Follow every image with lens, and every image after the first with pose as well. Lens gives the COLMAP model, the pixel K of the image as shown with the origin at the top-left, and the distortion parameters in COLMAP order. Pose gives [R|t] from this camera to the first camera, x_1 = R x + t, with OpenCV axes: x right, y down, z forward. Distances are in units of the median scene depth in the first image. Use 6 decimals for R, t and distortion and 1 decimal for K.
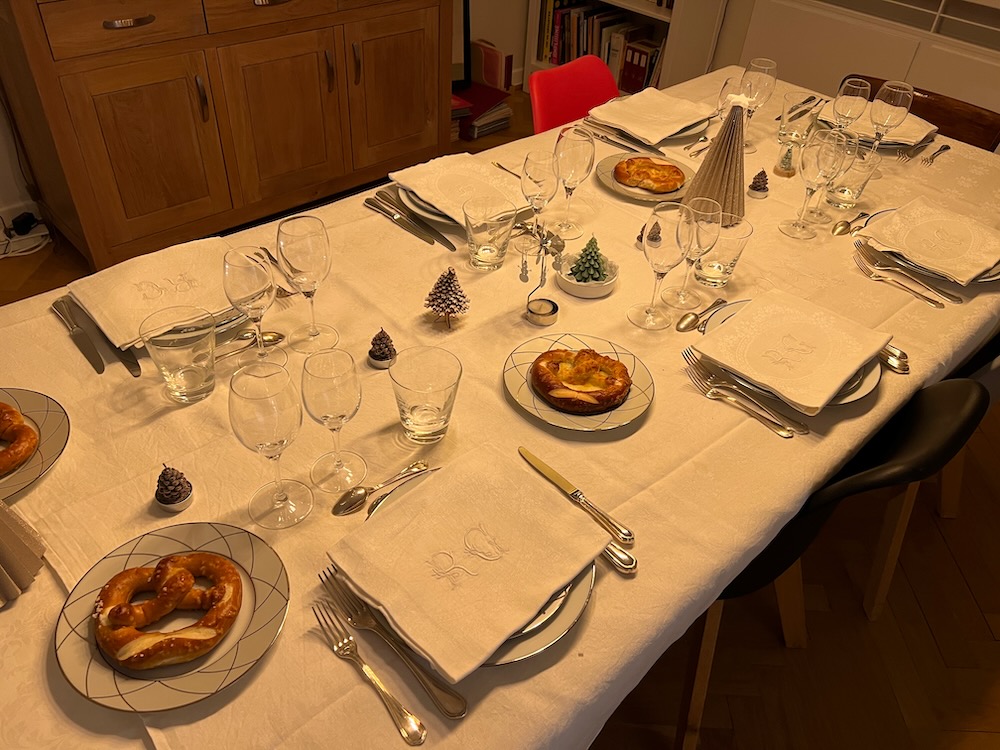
lens RADIAL K [[752.7, 0, 499.5], [0, 752.7, 371.7], [0, 0, 1]] dist [0.039220, -0.037085]
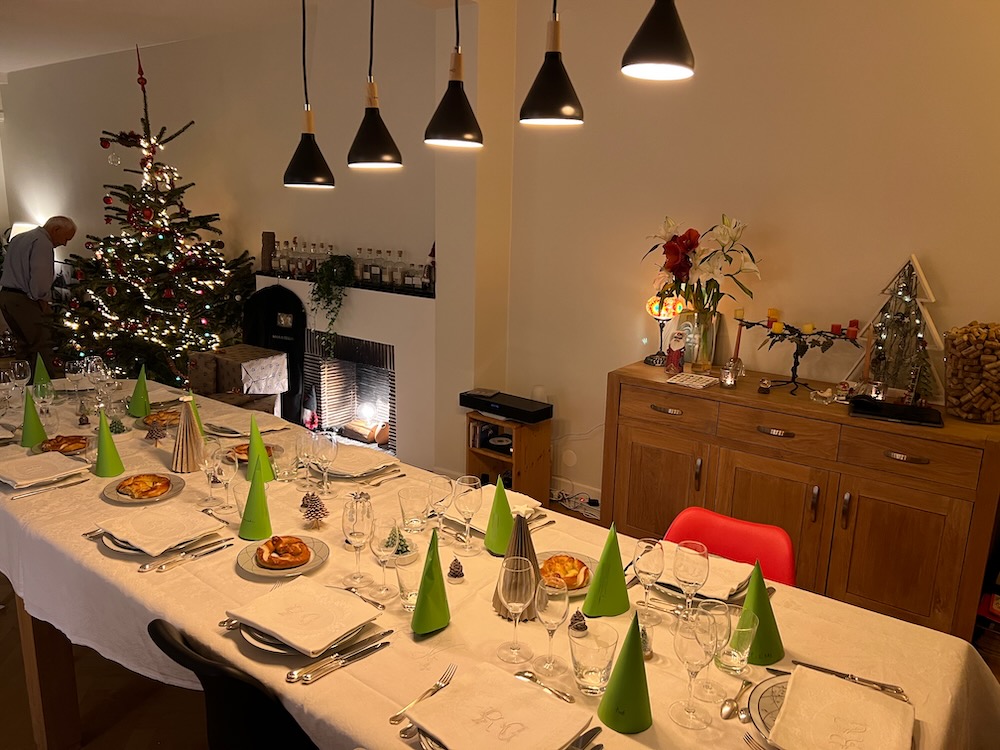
lens RADIAL K [[752.7, 0, 502.4], [0, 752.7, 369.2], [0, 0, 1]] dist [0.039220, -0.037085]
pose [[0.169259, 0.164229, -0.971792, 0.782038], [-0.648346, 0.761184, 0.015713, -0.287899], [0.742293, 0.627398, 0.235314, 0.303057]]
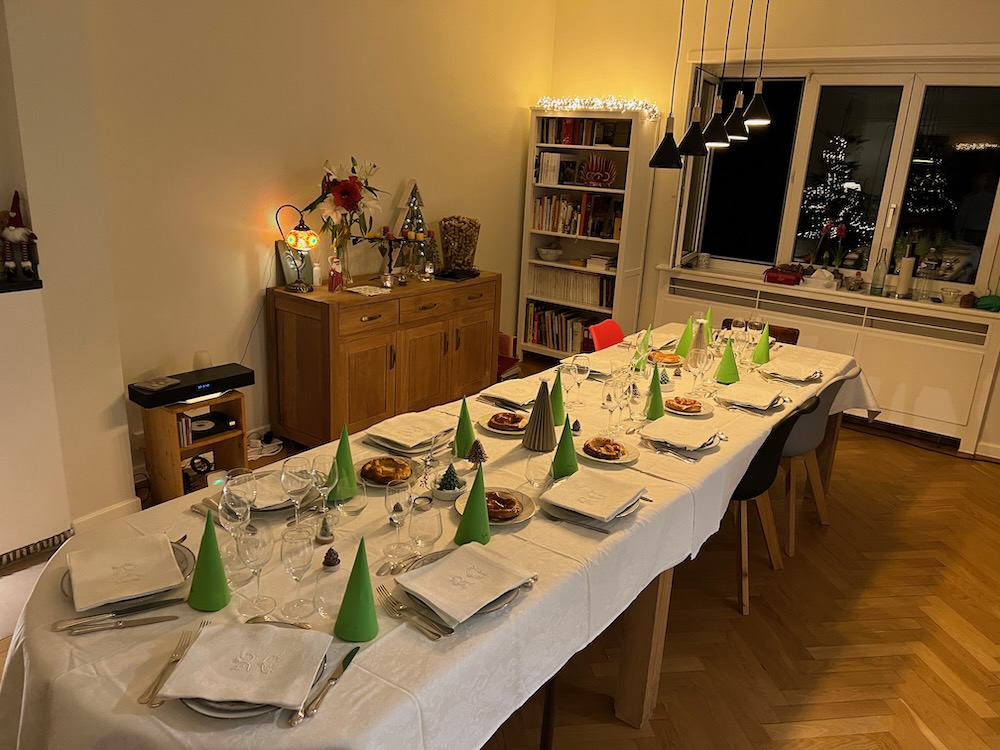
lens RADIAL K [[752.7, 0, 499.5], [0, 752.7, 378.3], [0, 0, 1]] dist [0.039220, -0.037085]
pose [[0.983308, -0.062850, 0.170746, -0.432997], [0.123199, 0.920572, -0.370633, 0.366727], [-0.133890, 0.385483, 0.912949, -0.622019]]
